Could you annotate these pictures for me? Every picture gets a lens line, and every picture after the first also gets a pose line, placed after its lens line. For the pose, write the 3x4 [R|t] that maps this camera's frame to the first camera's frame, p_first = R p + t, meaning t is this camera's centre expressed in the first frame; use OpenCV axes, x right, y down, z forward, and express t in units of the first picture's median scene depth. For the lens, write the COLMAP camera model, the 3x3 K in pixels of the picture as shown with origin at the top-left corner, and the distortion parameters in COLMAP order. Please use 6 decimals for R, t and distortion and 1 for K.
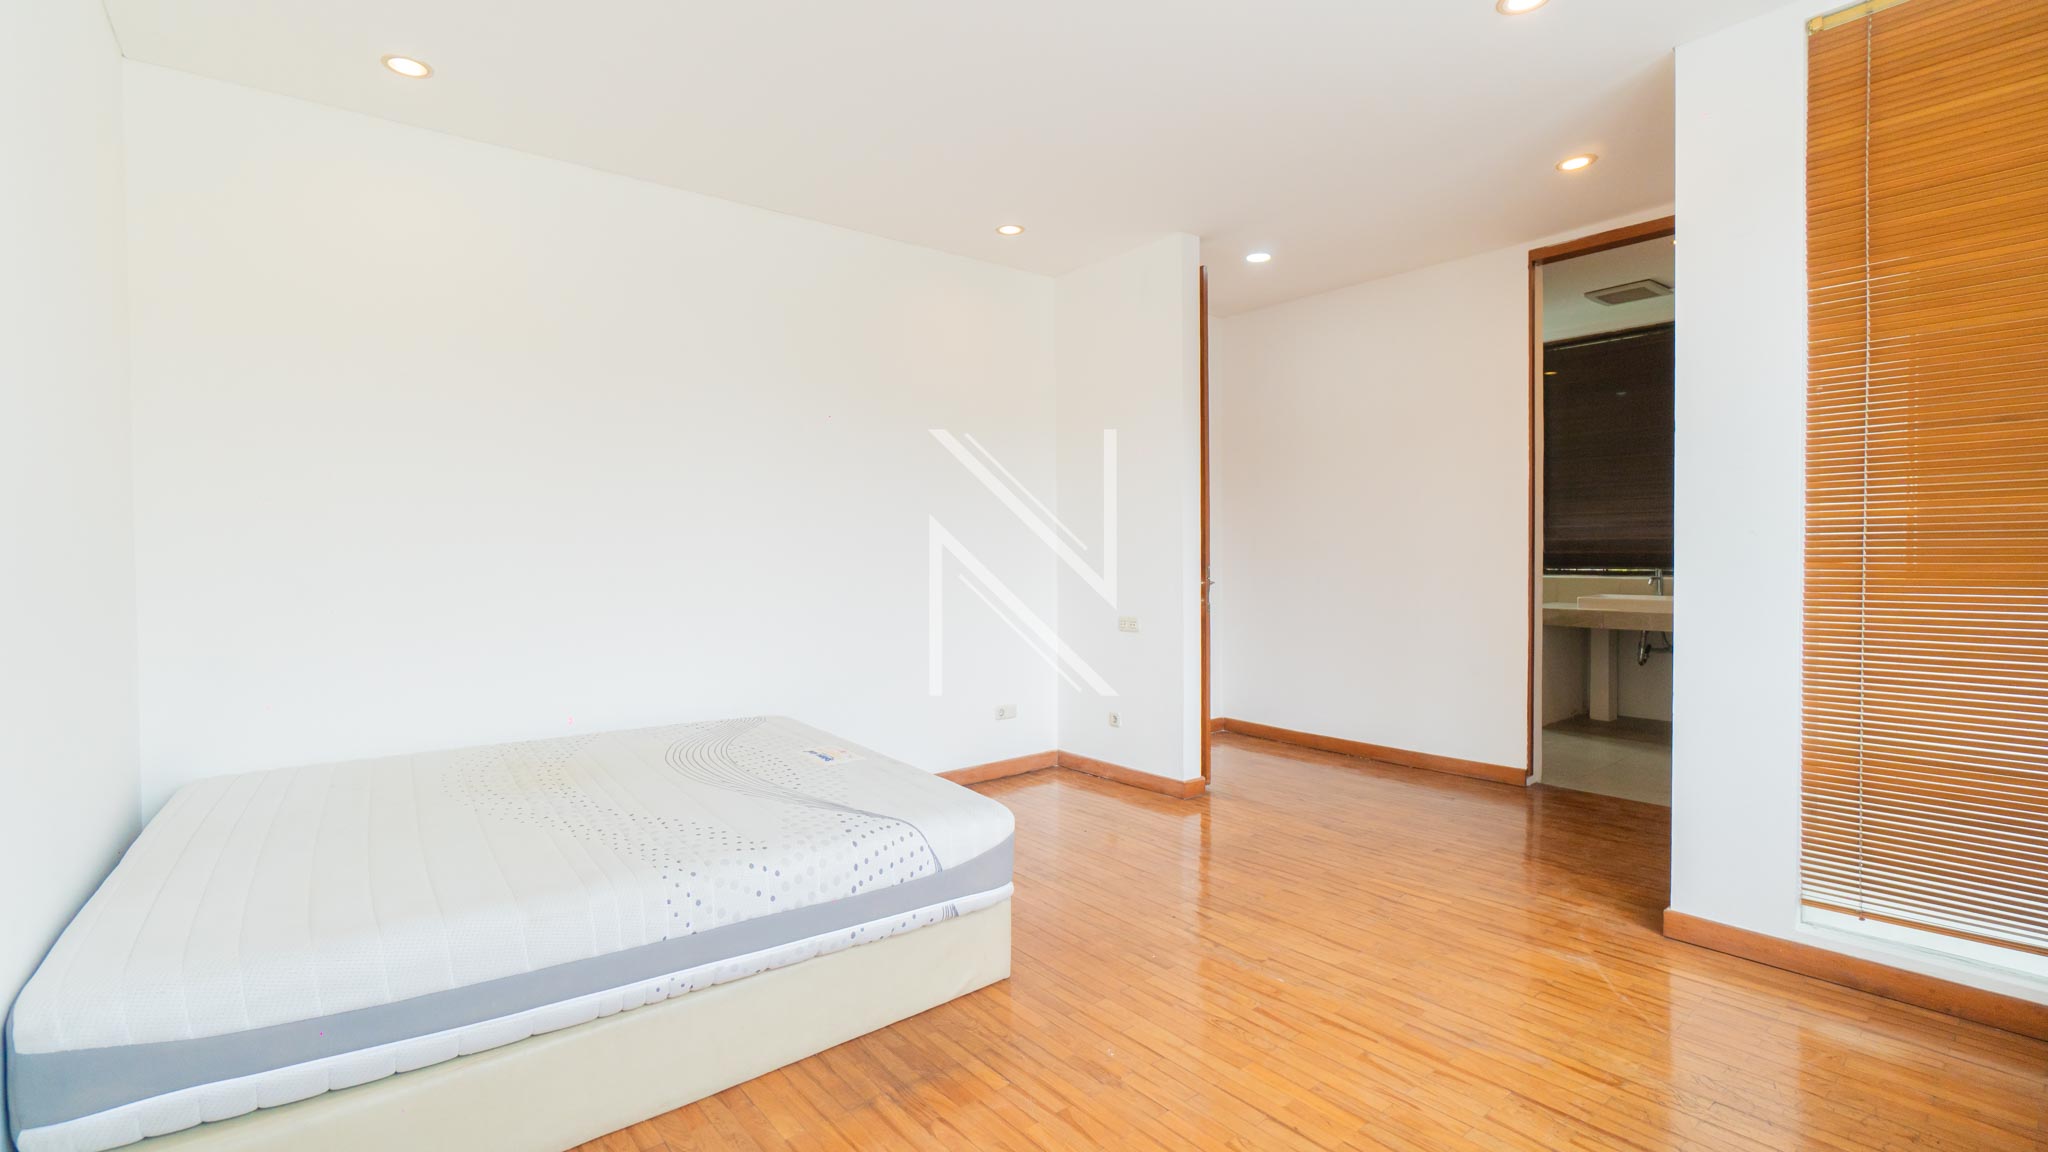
lens RADIAL K [[884.0, 0, 1017.3], [0, 884.0, 570.4], [0, 0, 1]] dist [0.002124, 0.000216]
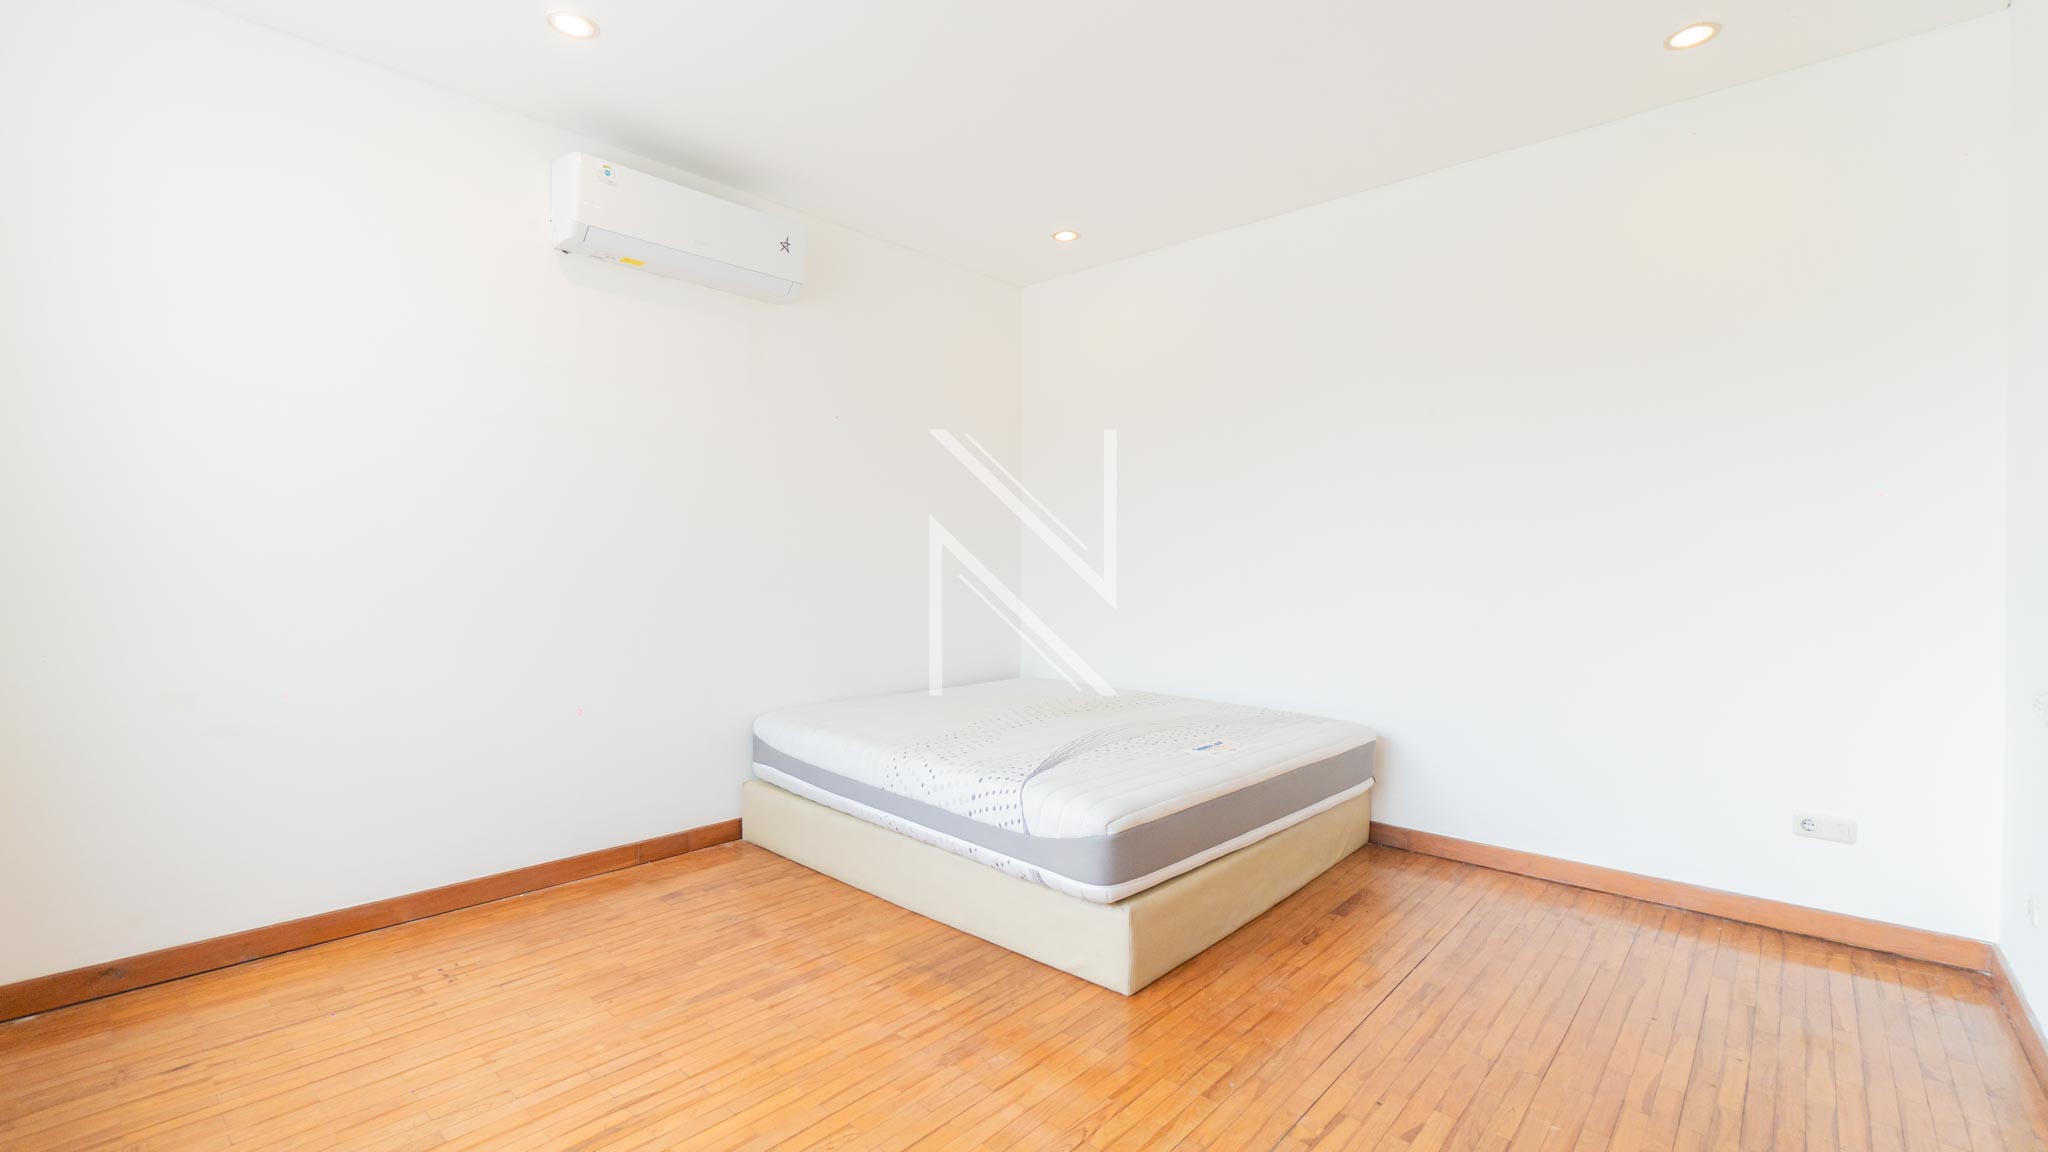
lens RADIAL K [[884.0, 0, 1020.0], [0, 884.0, 569.0], [0, 0, 1]] dist [0.002124, 0.000216]
pose [[0.169146, 0.020647, -0.985375, 1.057660], [-0.029539, 0.999438, 0.015871, -0.009261], [0.985148, 0.026422, 0.169661, 0.845276]]
